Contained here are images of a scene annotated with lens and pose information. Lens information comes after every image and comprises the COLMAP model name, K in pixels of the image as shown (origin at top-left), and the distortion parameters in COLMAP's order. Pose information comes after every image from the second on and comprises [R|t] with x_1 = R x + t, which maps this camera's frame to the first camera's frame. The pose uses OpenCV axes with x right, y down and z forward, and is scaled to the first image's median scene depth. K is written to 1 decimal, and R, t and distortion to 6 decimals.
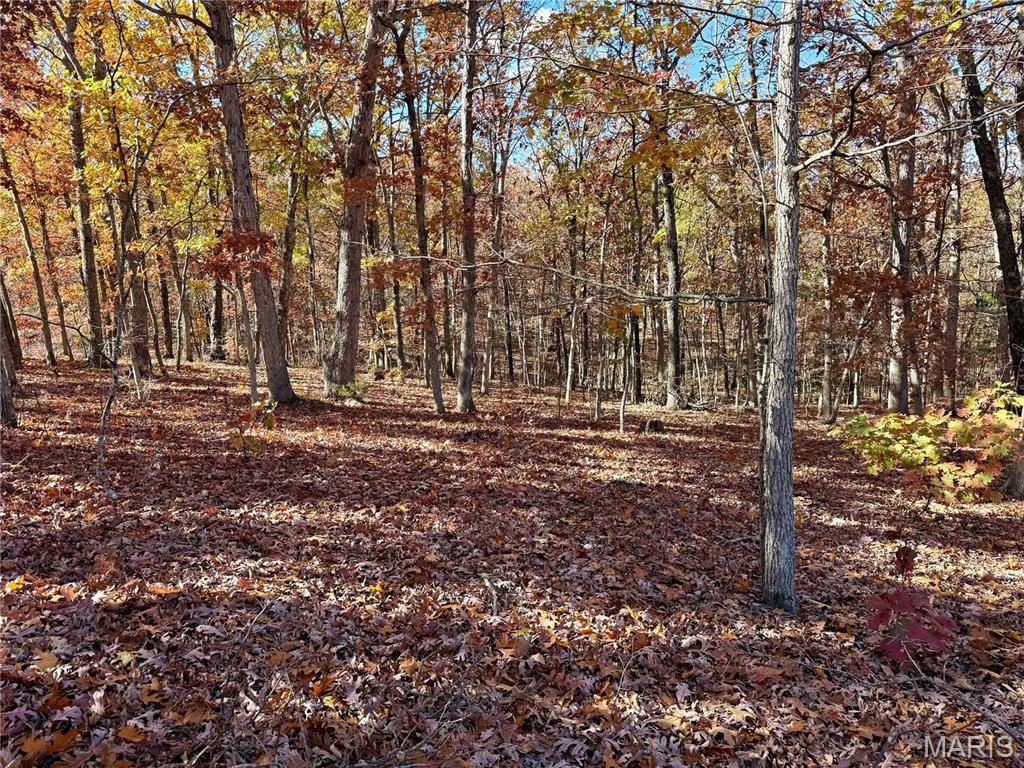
lens RADIAL K [[716.7, 0, 516.2], [0, 716.7, 388.2], [0, 0, 1]] dist [0.092780, -0.108985]
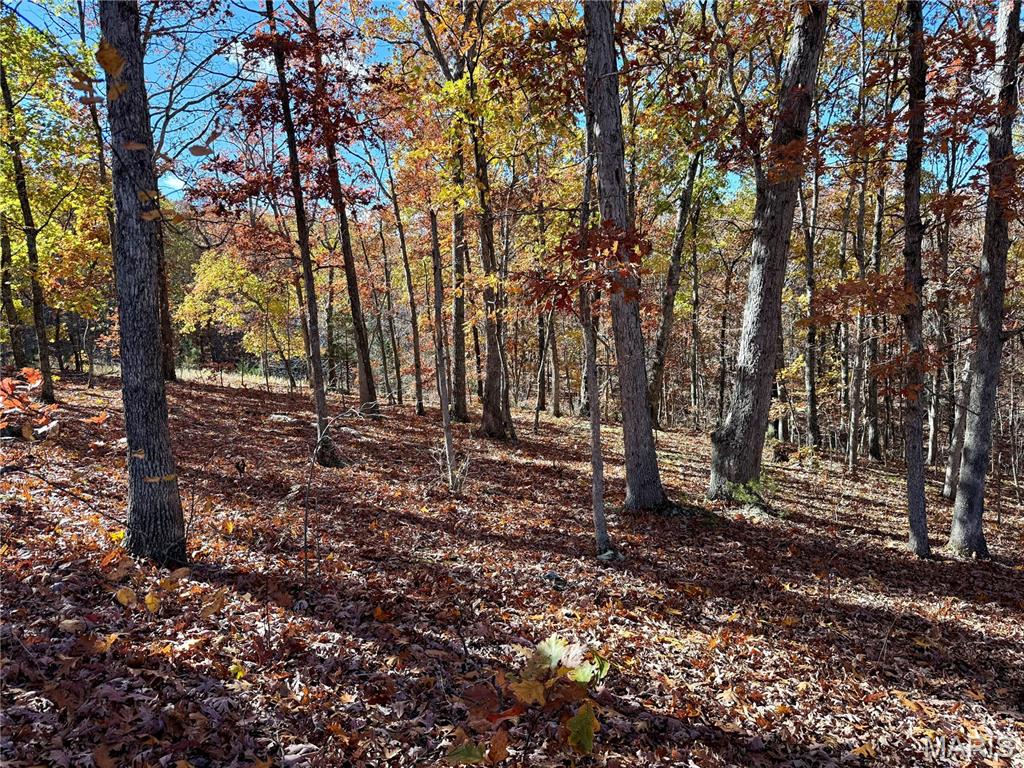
lens RADIAL K [[716.7, 0, 516.2], [0, 716.7, 388.2], [0, 0, 1]] dist [0.092780, -0.108985]
pose [[0.873356, 0.041210, -0.485335, -0.077047], [-0.076835, 0.995595, -0.053728, -0.027002], [0.480983, 0.084214, 0.872676, 0.246102]]
